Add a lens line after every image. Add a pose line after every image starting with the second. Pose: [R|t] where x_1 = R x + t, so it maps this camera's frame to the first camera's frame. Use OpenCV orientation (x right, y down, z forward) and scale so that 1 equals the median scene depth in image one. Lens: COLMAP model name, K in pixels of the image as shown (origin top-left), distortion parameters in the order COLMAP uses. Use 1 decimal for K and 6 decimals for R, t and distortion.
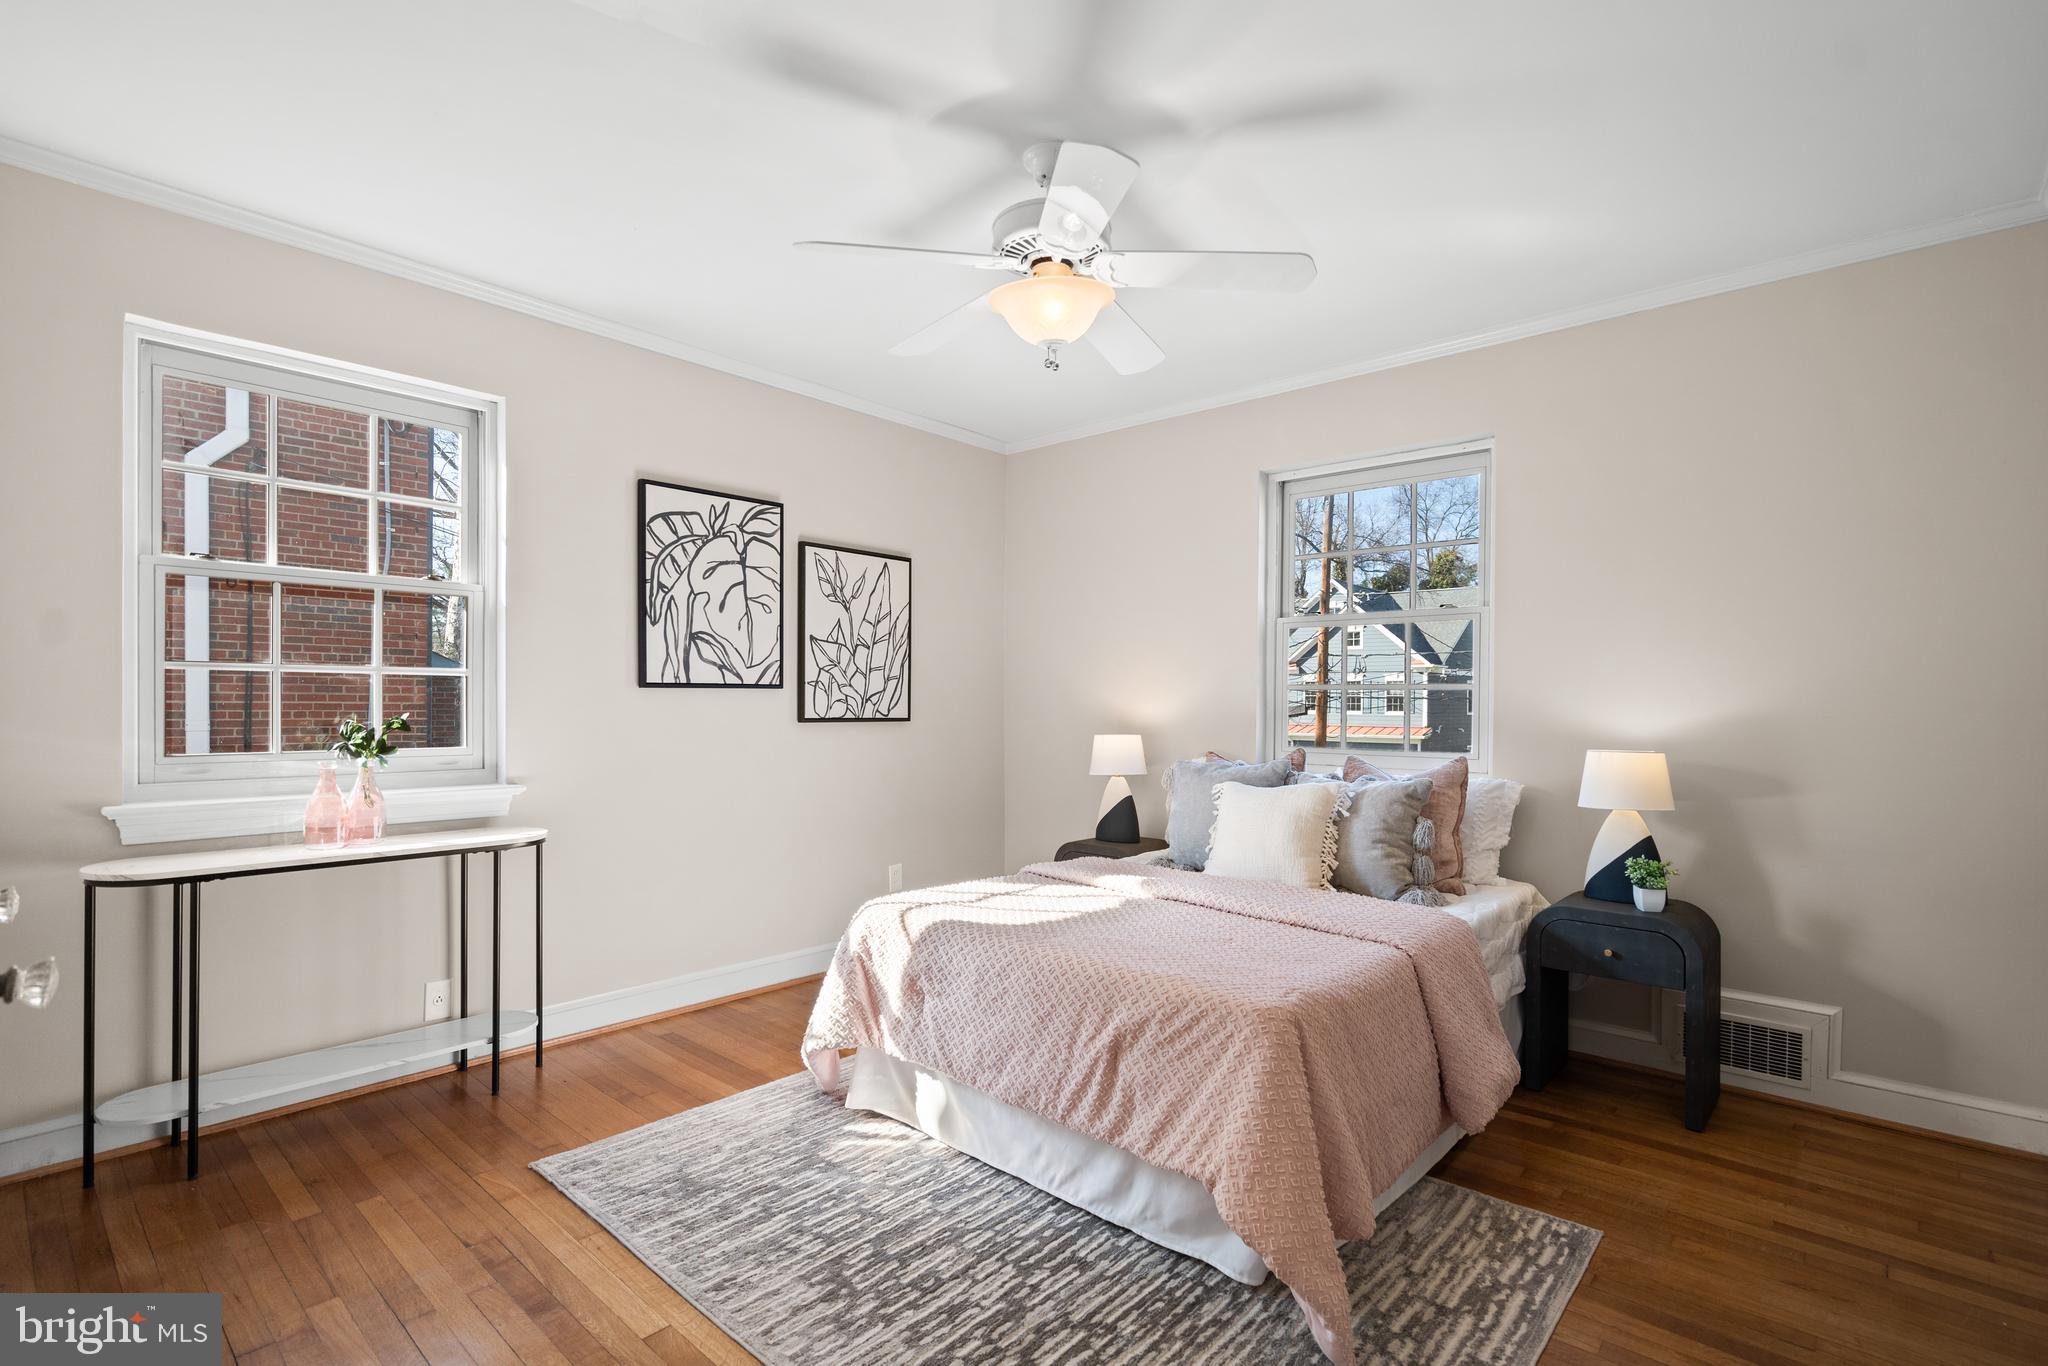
lens RADIAL K [[954.5, 0, 1022.9], [0, 954.5, 682.6], [0, 0, 1]] dist [-0.000312, 0.000837]
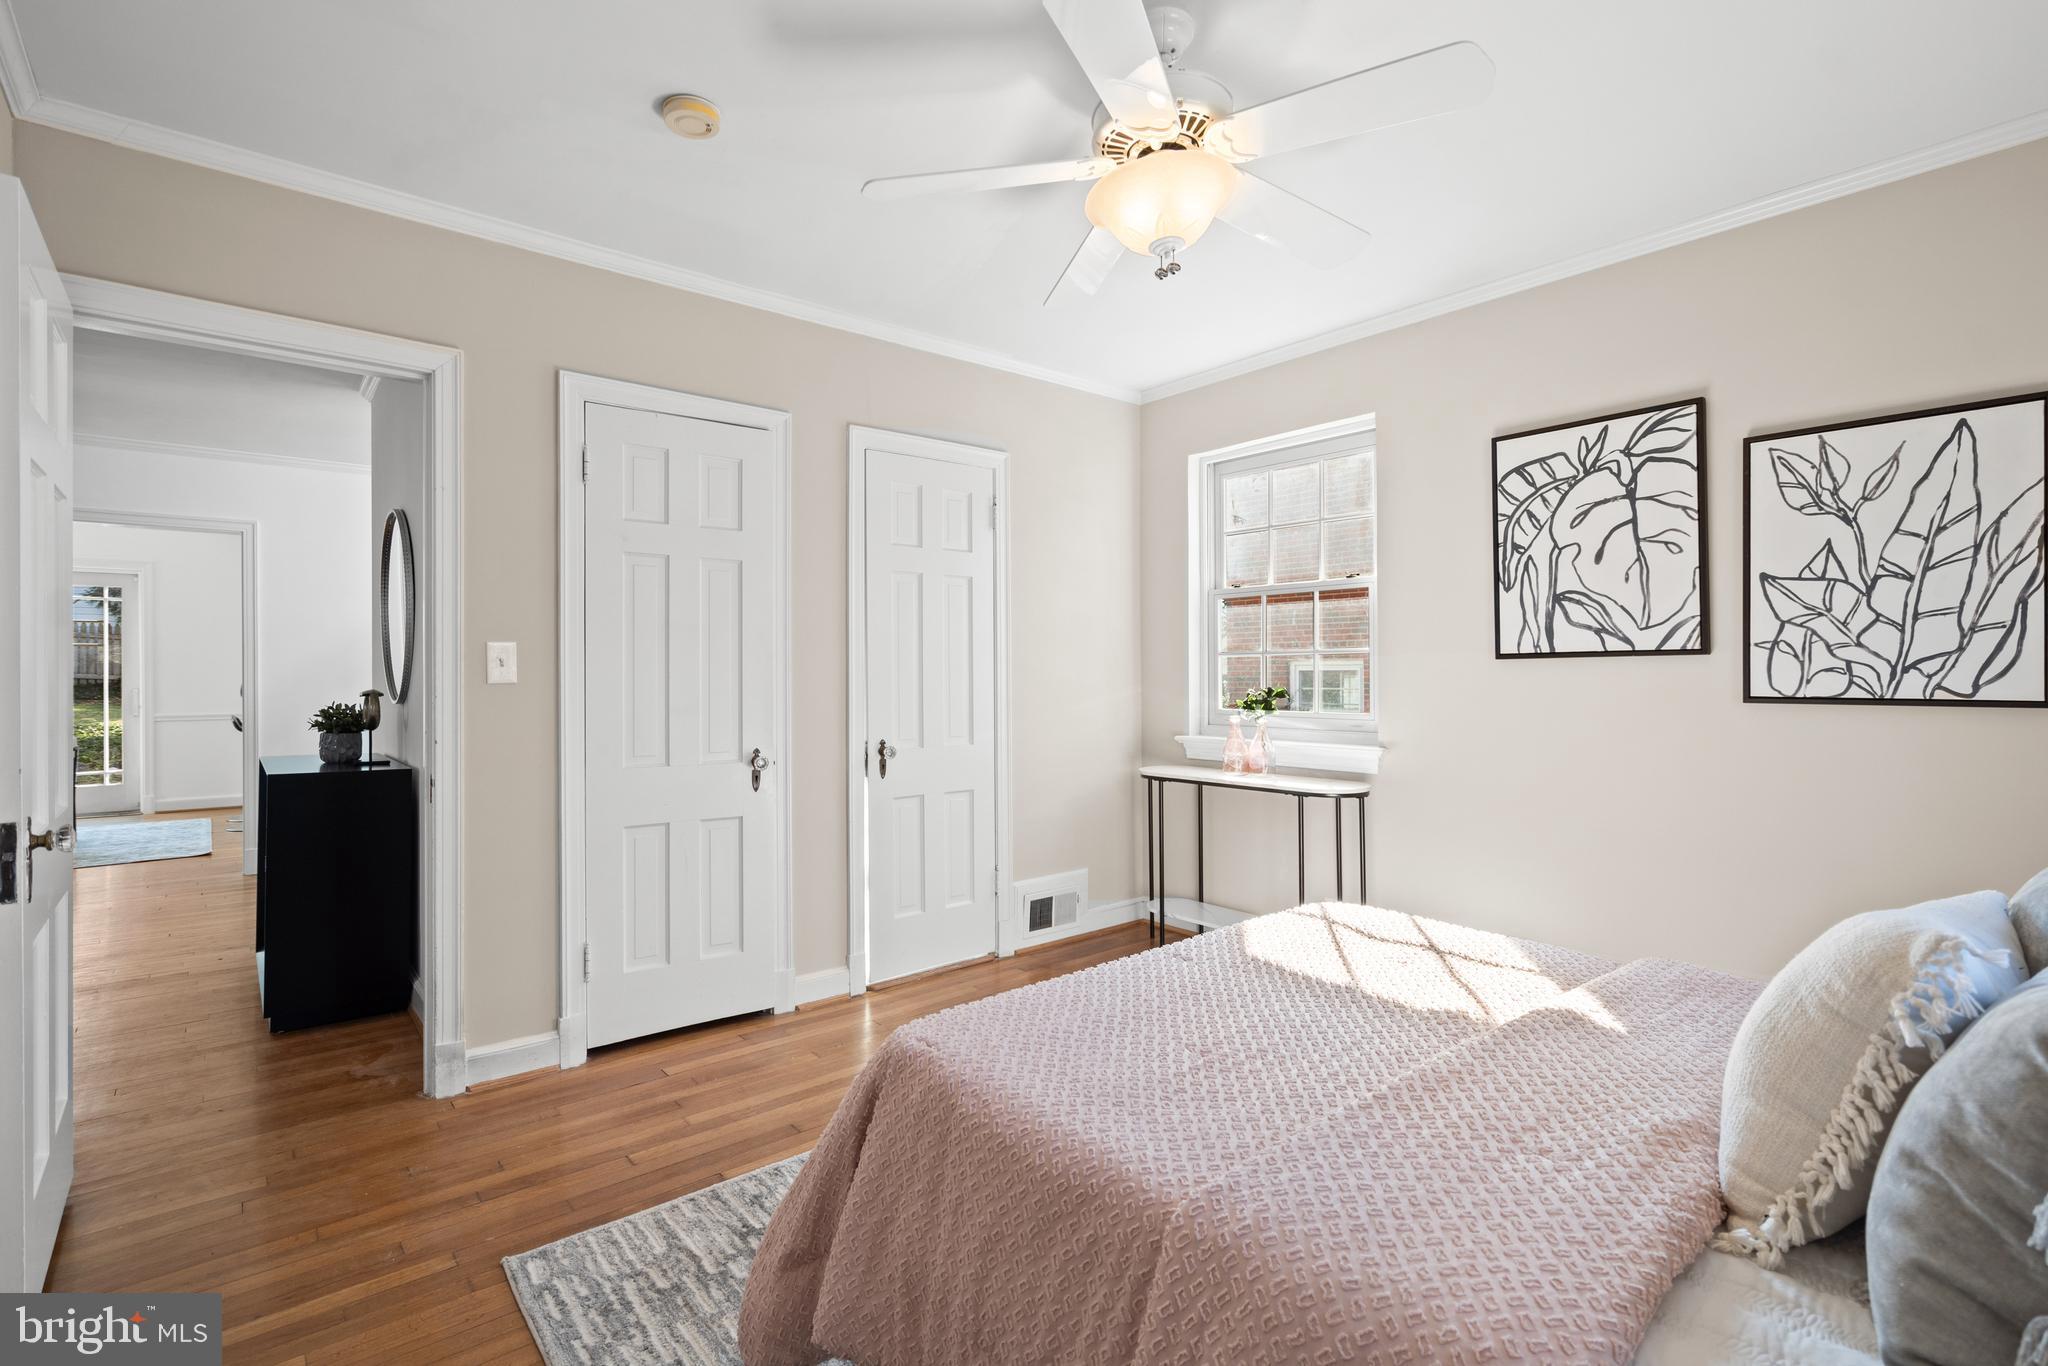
lens RADIAL K [[954.5, 0, 1022.9], [0, 954.5, 682.6], [0, 0, 1]] dist [-0.000312, 0.000837]
pose [[-0.127845, 0.000007, -0.991794, 0.547297], [0.022701, 0.999738, -0.002919, 0.018663], [0.991534, -0.022887, -0.127812, 0.603705]]
